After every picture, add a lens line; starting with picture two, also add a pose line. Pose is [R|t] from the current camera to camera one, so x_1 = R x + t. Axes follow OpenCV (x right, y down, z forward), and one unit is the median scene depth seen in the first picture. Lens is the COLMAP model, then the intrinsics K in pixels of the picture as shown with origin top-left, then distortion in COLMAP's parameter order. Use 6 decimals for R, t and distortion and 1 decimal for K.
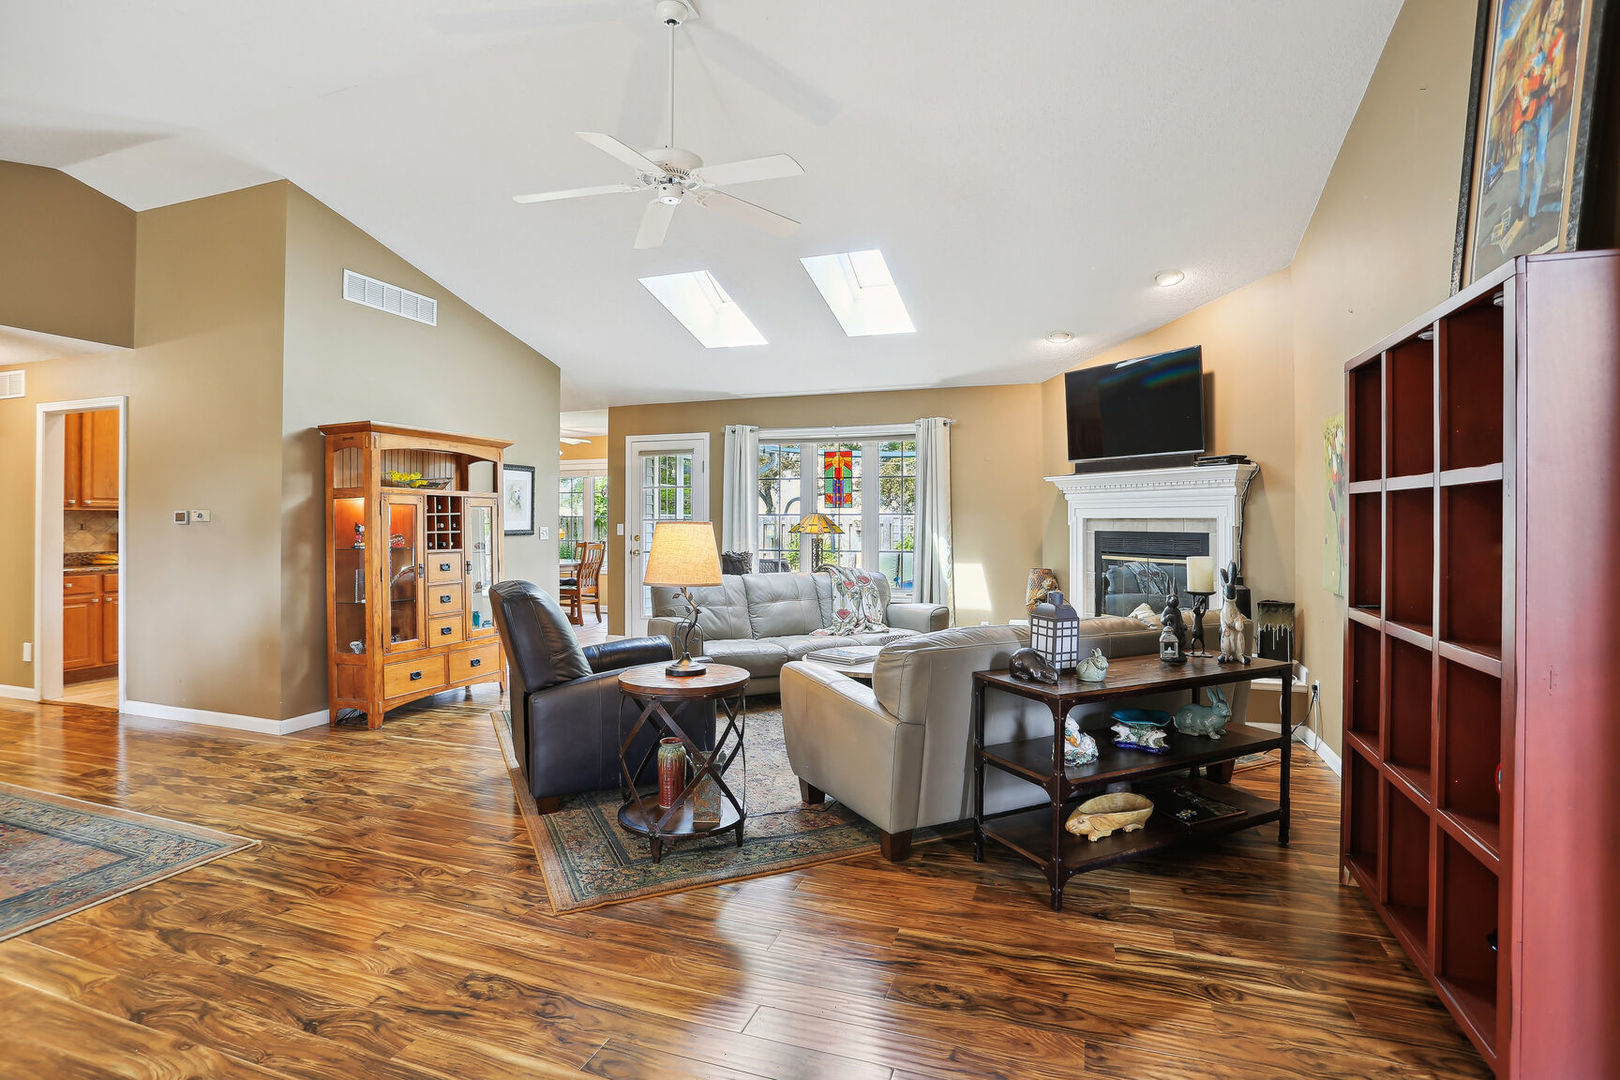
lens RADIAL K [[810.2, 0, 818.0], [0, 810.2, 515.4], [0, 0, 1]] dist [-0.070398, 0.025055]
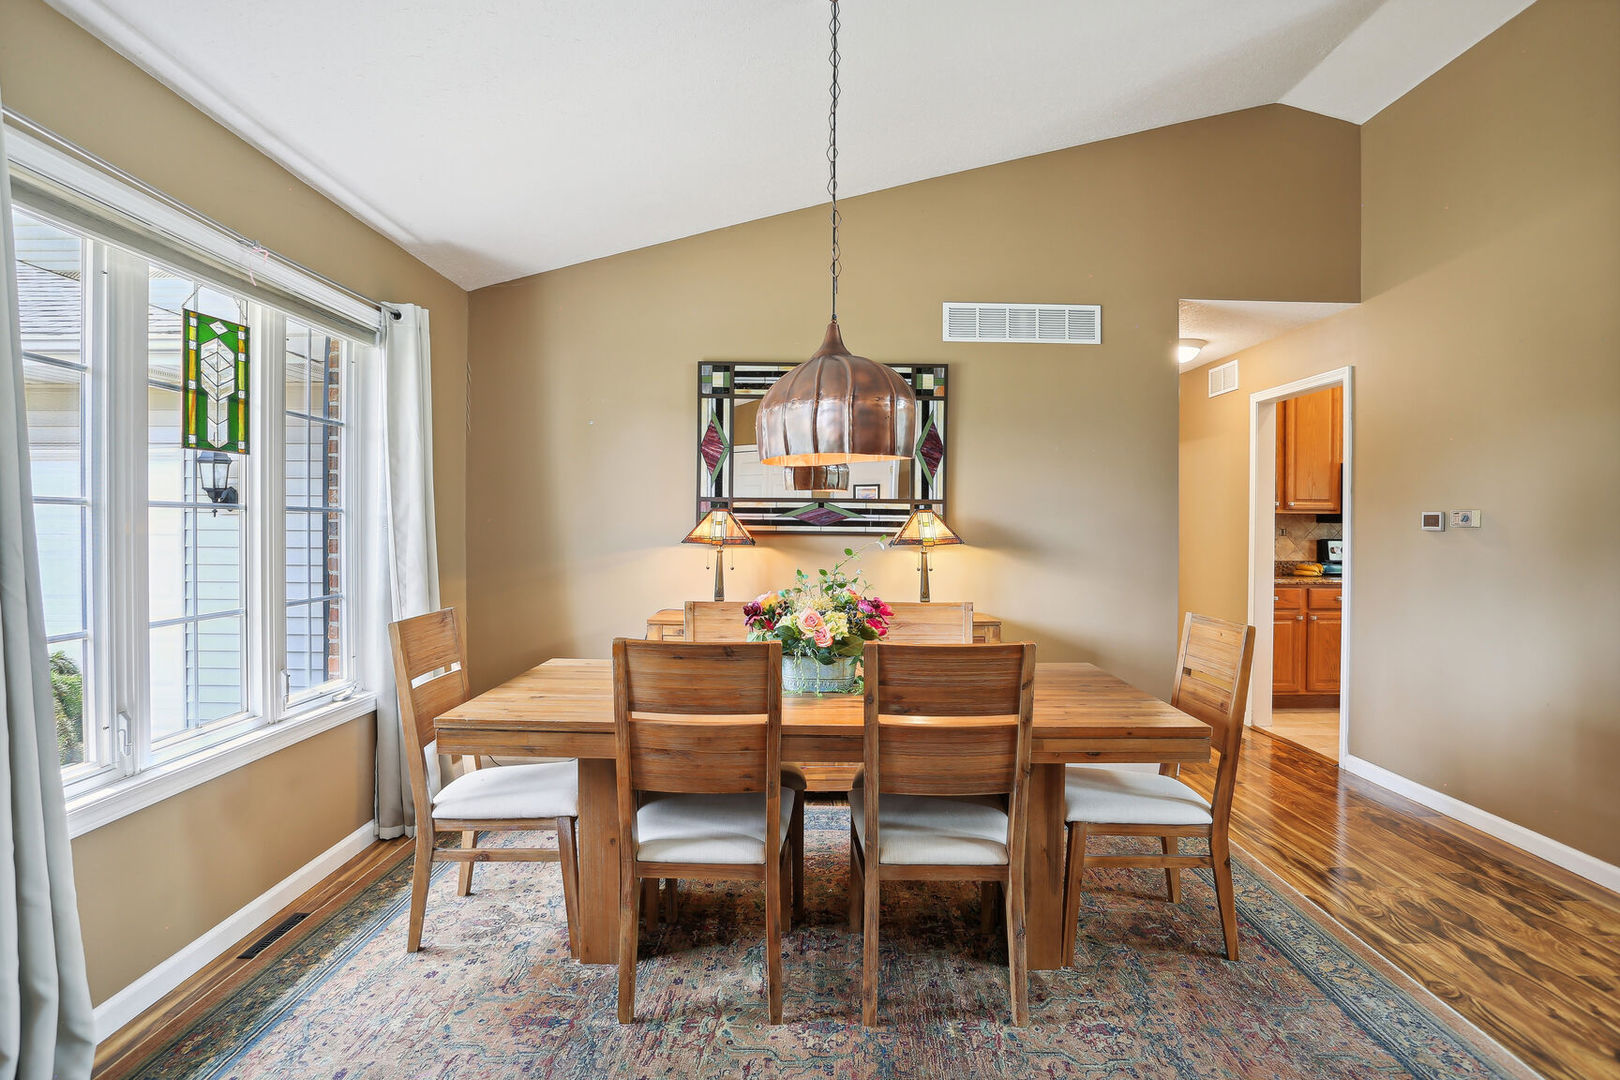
lens RADIAL K [[839.6, 0, 802.5], [0, 839.6, 527.8], [0, 0, 1]] dist [-0.040294, 0.008811]
pose [[0.329570, 0.007256, -0.944103, -0.275881], [0.001428, 0.999965, 0.008184, 0.001353], [0.944130, -0.004045, 0.329548, 0.194994]]
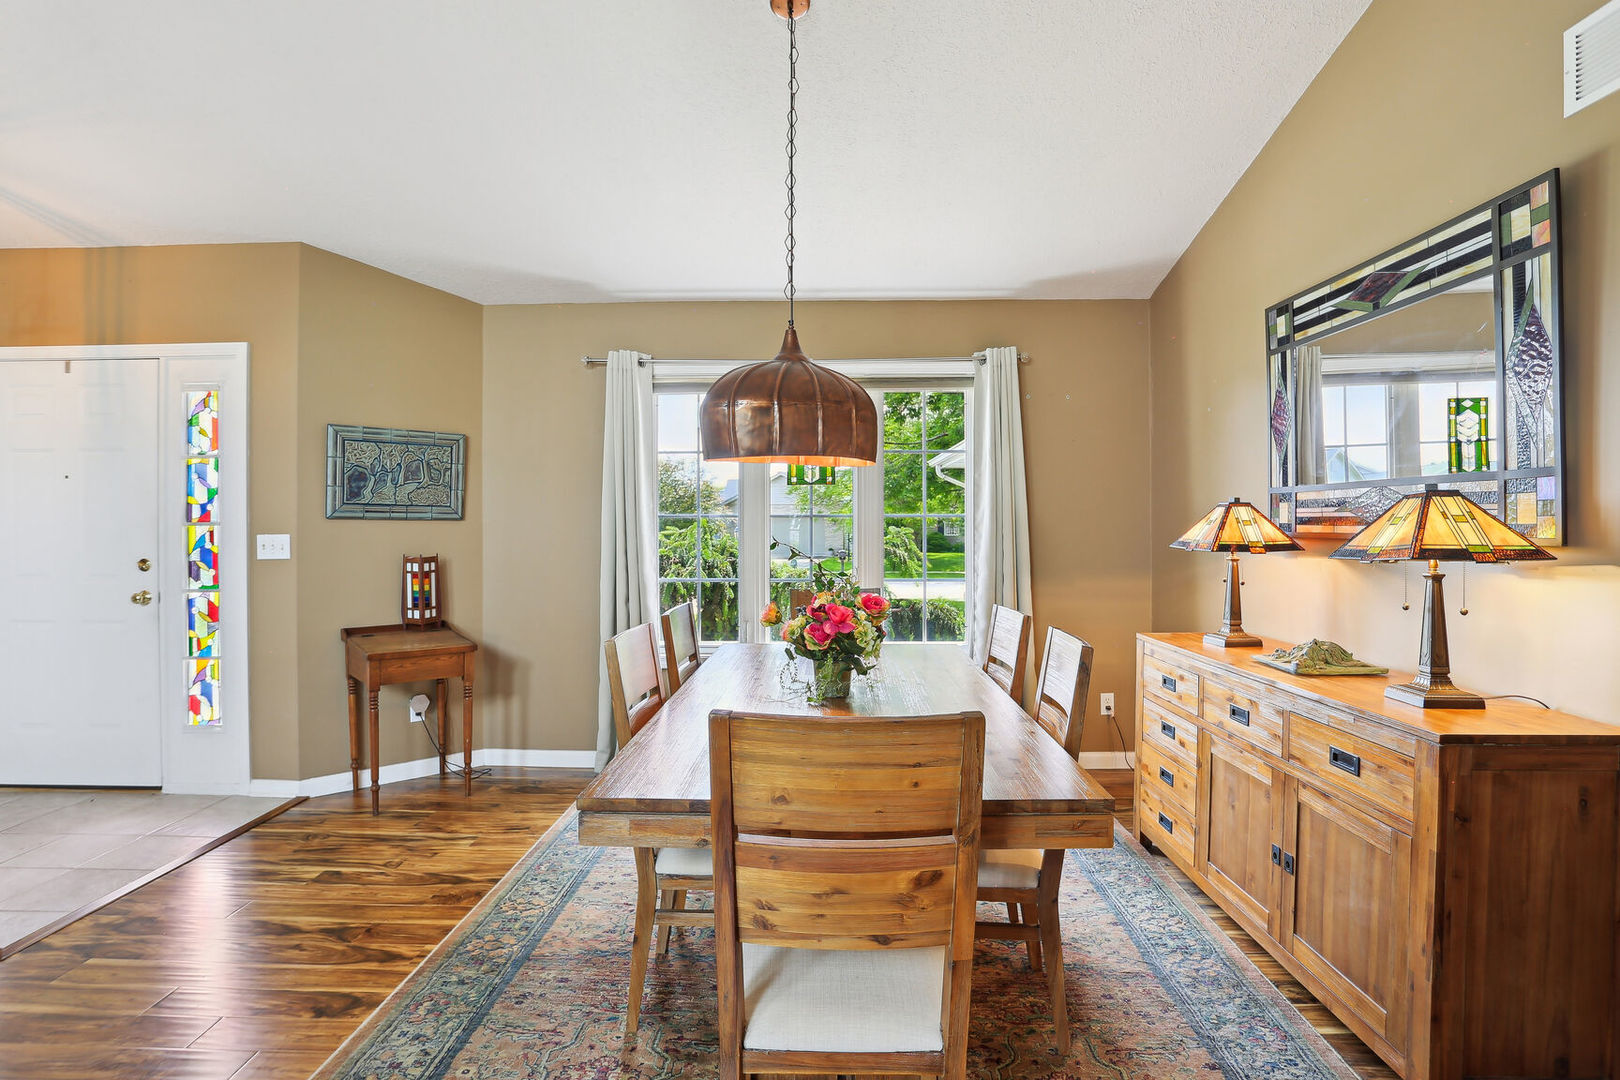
lens RADIAL K [[810.2, 0, 806.1], [0, 810.2, 531.8], [0, 0, 1]] dist [-0.070398, 0.025055]
pose [[-0.947916, 0.006879, -0.318445, -0.550996], [0.006617, 0.999976, 0.001905, 0.006459], [0.318451, -0.000302, -0.947939, 0.765794]]
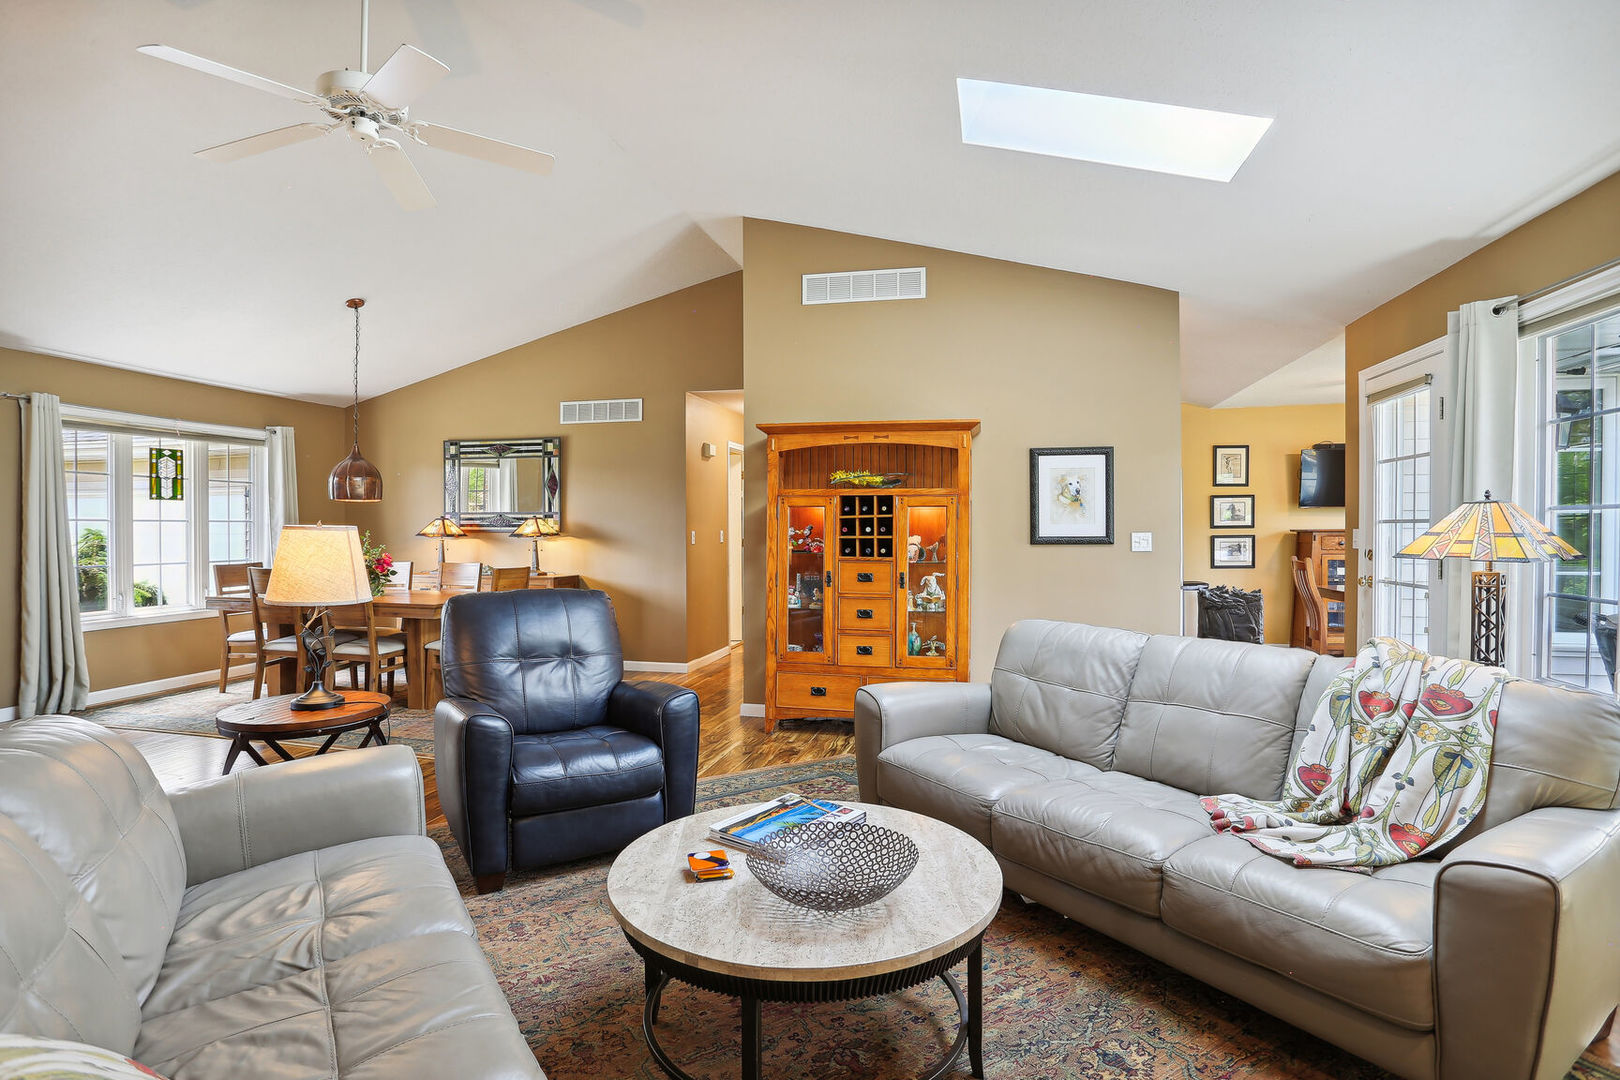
lens RADIAL K [[810.2, 0, 813.9], [0, 810.2, 534.5], [0, 0, 1]] dist [-0.070398, 0.025055]
pose [[0.109733, 0.010257, -0.993908, 0.393261], [0.008728, 0.999898, 0.011283, 0.007444], [0.993923, -0.009913, 0.109632, 0.828977]]
